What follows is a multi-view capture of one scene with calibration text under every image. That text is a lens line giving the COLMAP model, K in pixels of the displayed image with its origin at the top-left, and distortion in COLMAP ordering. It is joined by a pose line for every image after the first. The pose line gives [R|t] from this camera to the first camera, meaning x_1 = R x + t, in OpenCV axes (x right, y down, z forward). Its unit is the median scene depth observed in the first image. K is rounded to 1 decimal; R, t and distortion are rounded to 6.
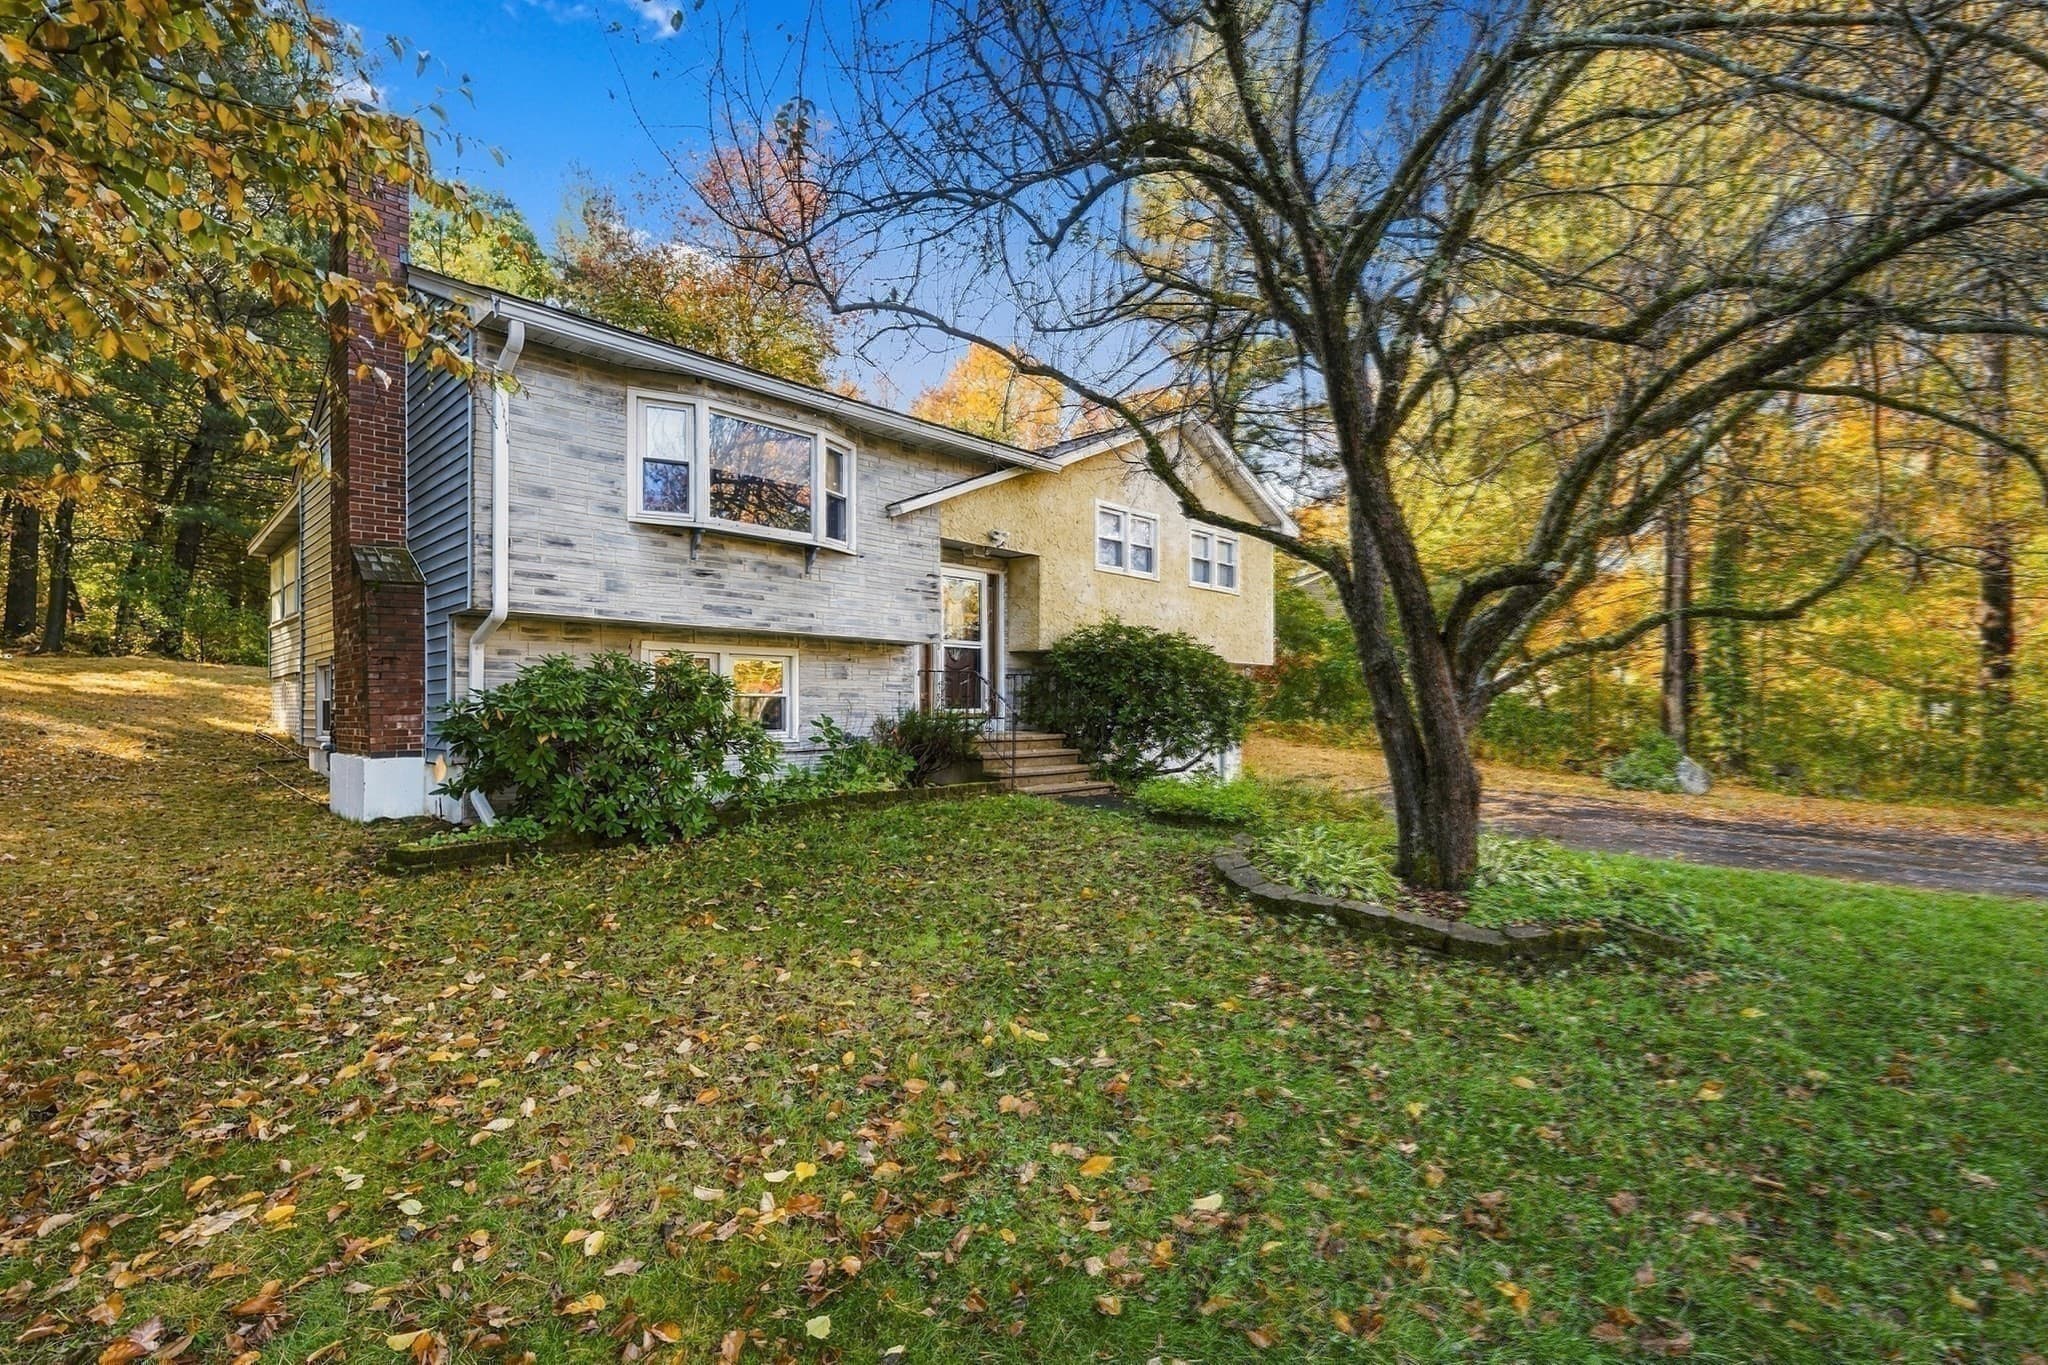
lens RADIAL K [[955.1, 0, 1052.6], [0, 955.1, 685.7], [0, 0, 1]] dist [0.001767, 0.000447]
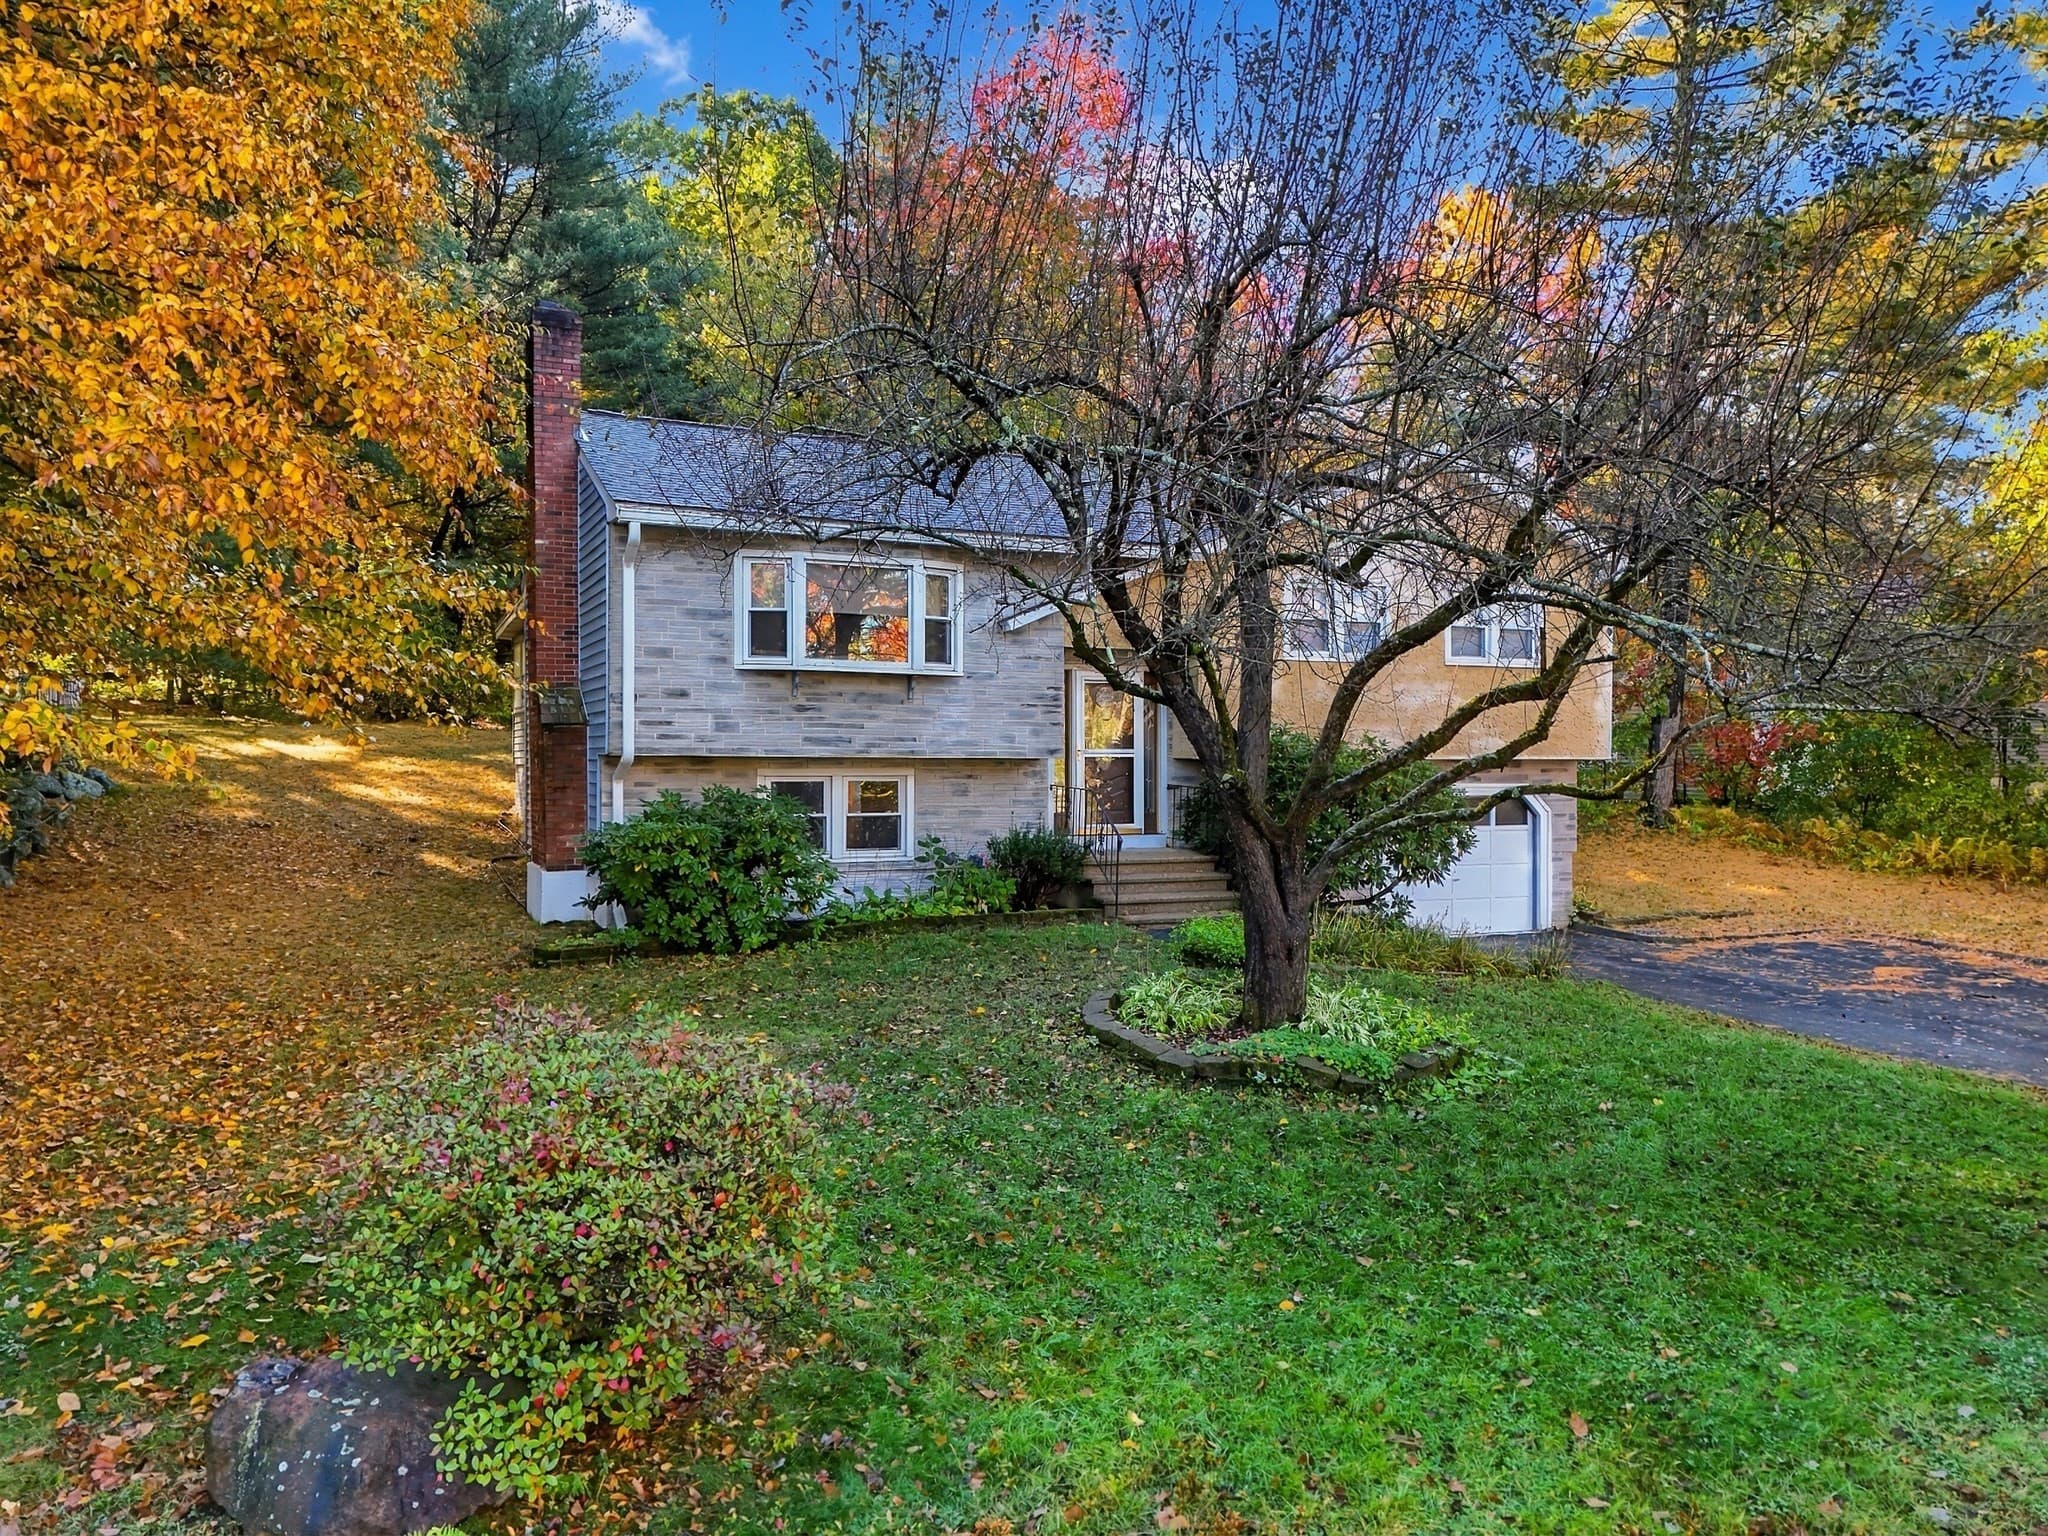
lens RADIAL K [[1480.2, 0, 1024.0], [0, 1480.2, 768.0], [0, 0, 1]] dist [0.132779, -0.180743]
pose [[0.927523, 0.009154, -0.373653, 0.512818], [0.000914, 0.999642, 0.026757, -0.096915], [0.373764, -0.025159, 0.927183, -0.491617]]
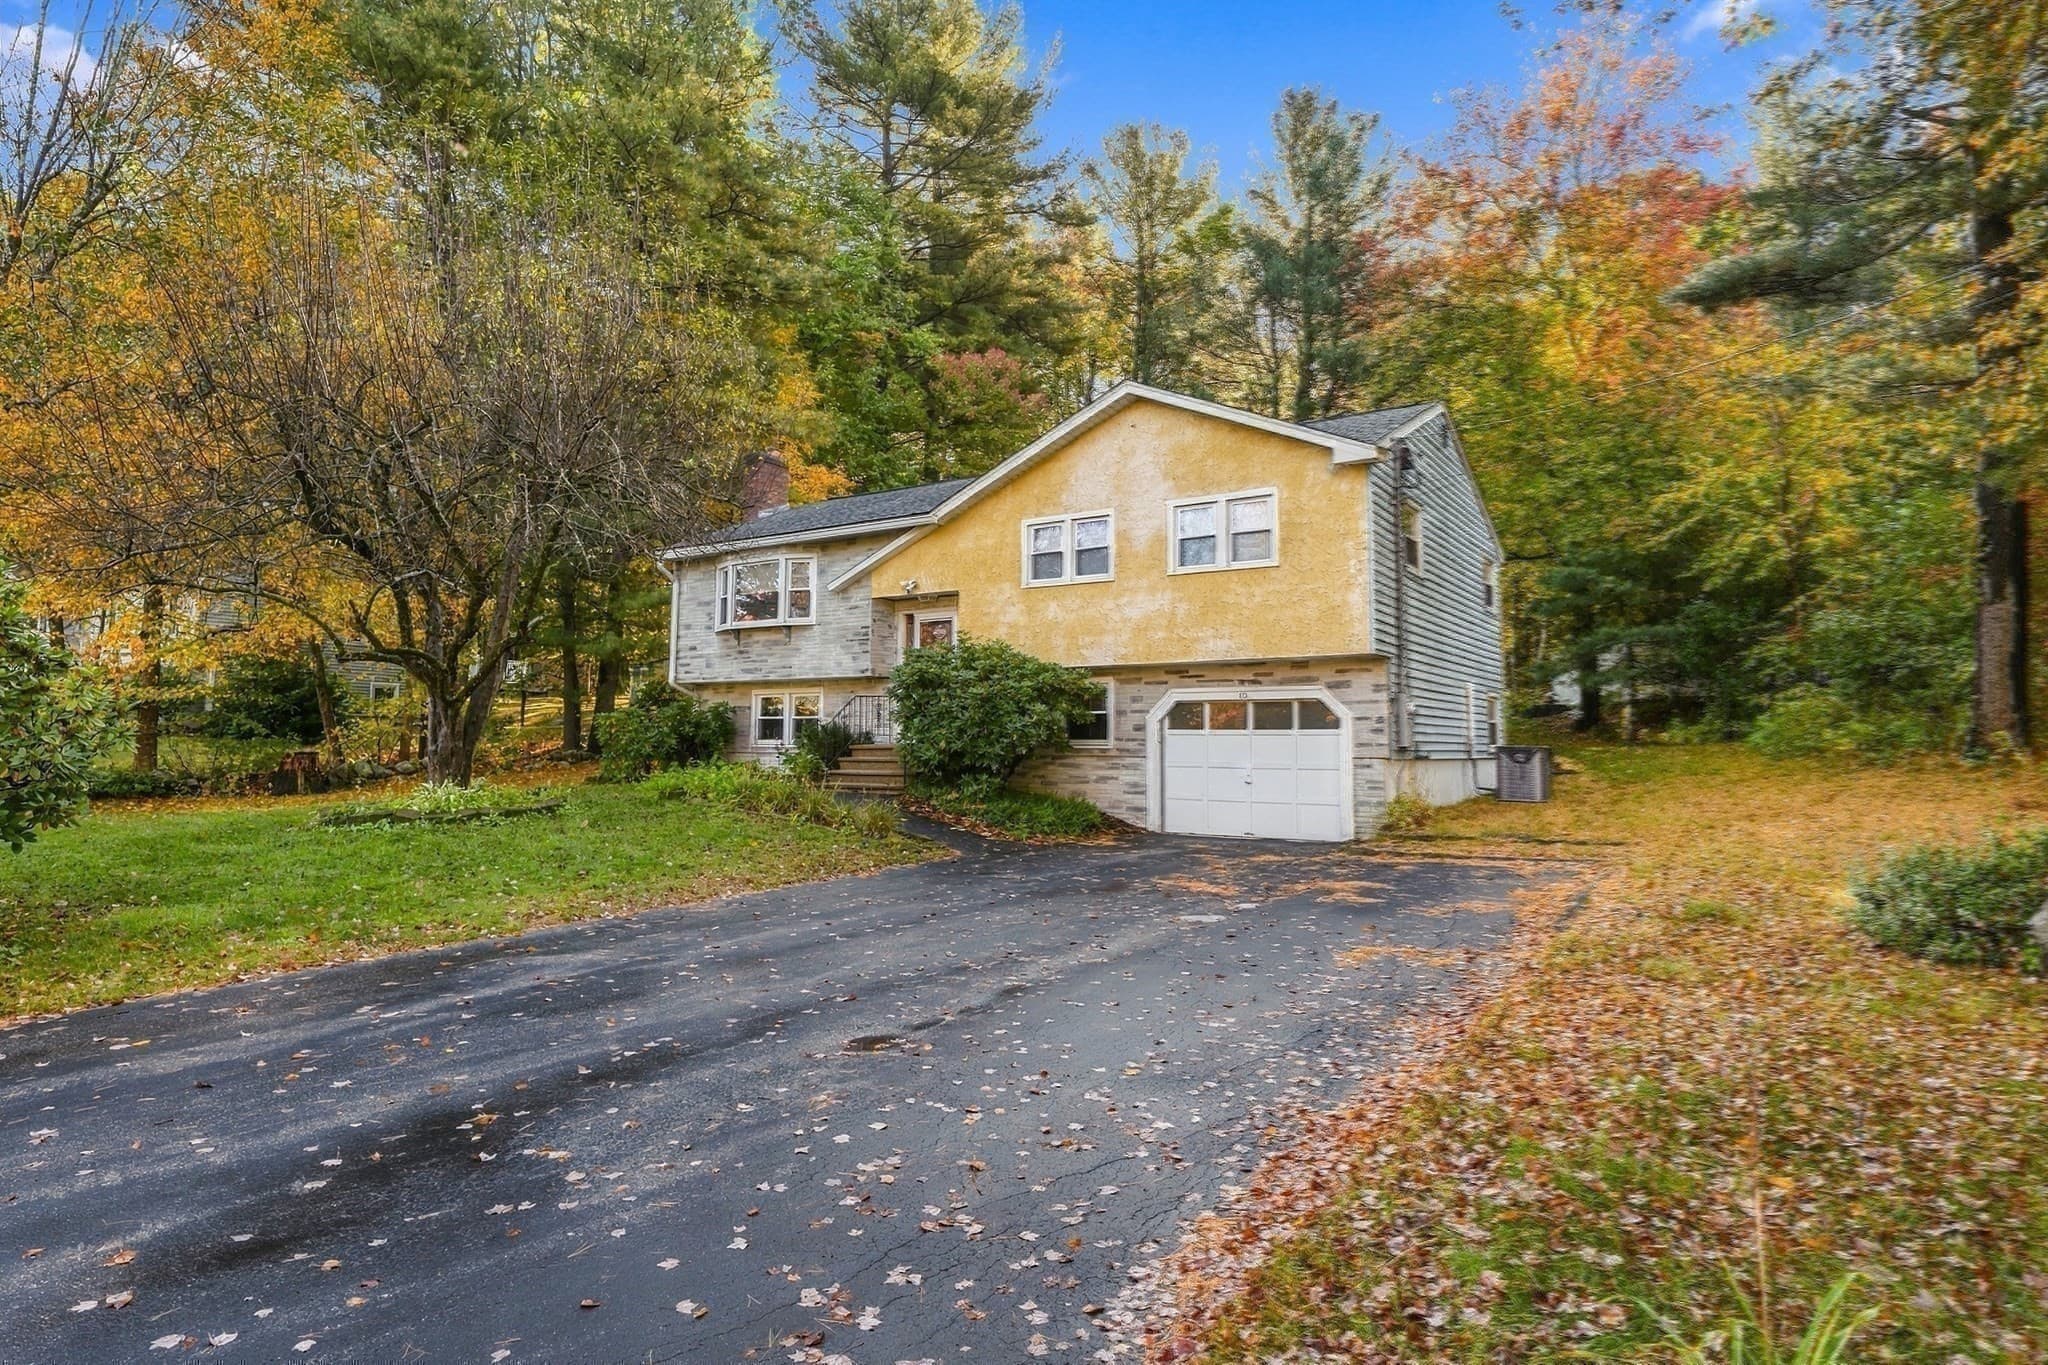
lens RADIAL K [[1103.4, 0, 1021.6], [0, 1103.4, 653.8], [0, 0, 1]] dist [0.000216, 0.000230]
pose [[0.102469, -0.075498, -0.991867, 1.898498], [0.022084, 0.997043, -0.073611, 0.060848], [0.994491, -0.014361, 0.103833, 1.353341]]
